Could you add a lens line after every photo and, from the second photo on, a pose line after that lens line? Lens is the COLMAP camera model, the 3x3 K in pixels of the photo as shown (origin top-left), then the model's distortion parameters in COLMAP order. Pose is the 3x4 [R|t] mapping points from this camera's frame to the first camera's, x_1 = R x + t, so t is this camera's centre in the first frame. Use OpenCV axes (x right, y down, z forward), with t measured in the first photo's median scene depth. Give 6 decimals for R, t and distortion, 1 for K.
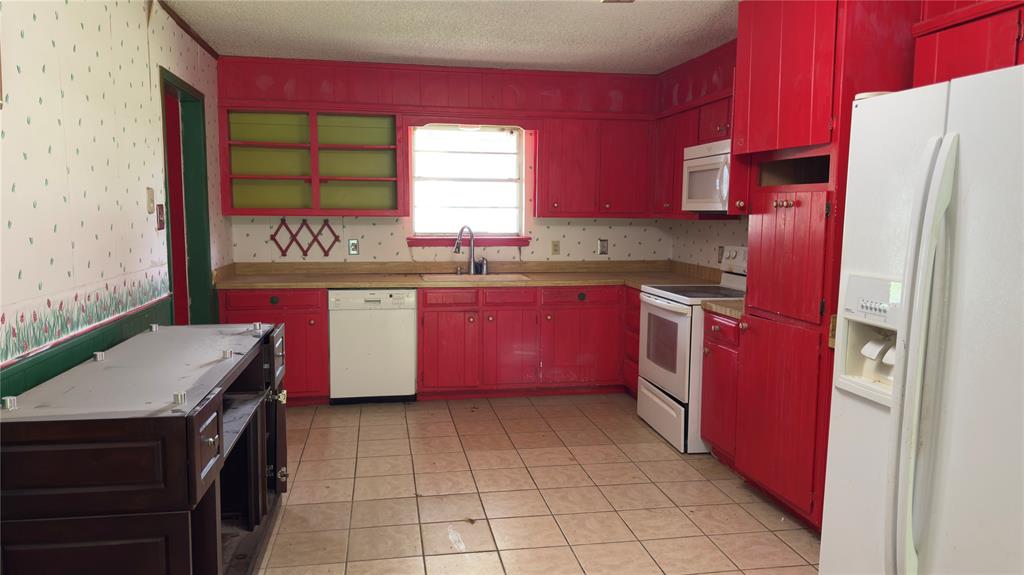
lens RADIAL K [[721.7, 0, 513.4], [0, 721.7, 286.1], [0, 0, 1]] dist [0.019402, -0.003071]
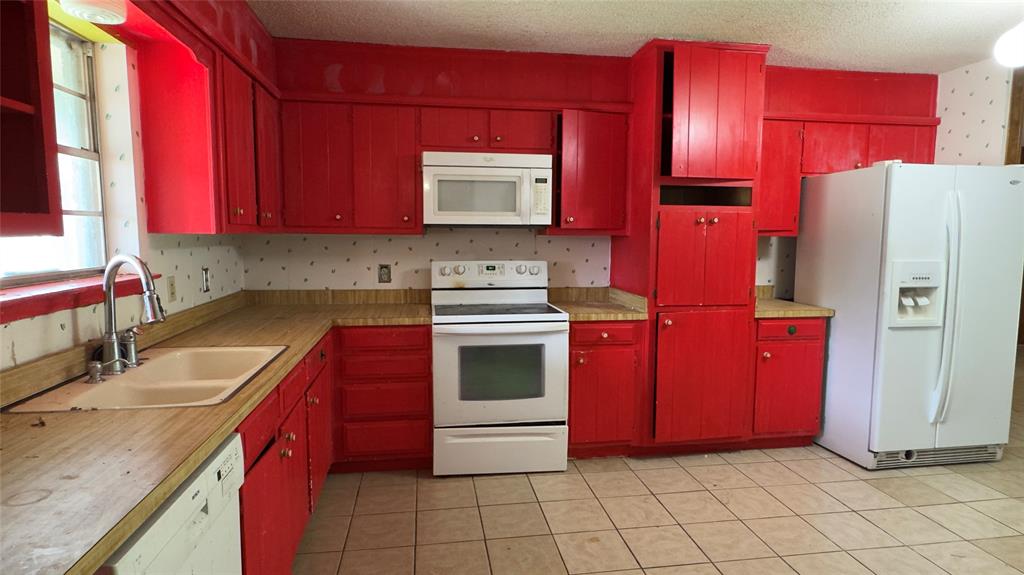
lens RADIAL K [[546.1, 0, 511.5], [0, 546.1, 286.3], [0, 0, 1]] dist [-0.016006, 0.000289]
pose [[0.042554, -0.104759, 0.993587, -0.569549], [0.100732, 0.989870, 0.100053, -0.117547], [-0.994003, 0.095828, 0.052675, 1.193040]]
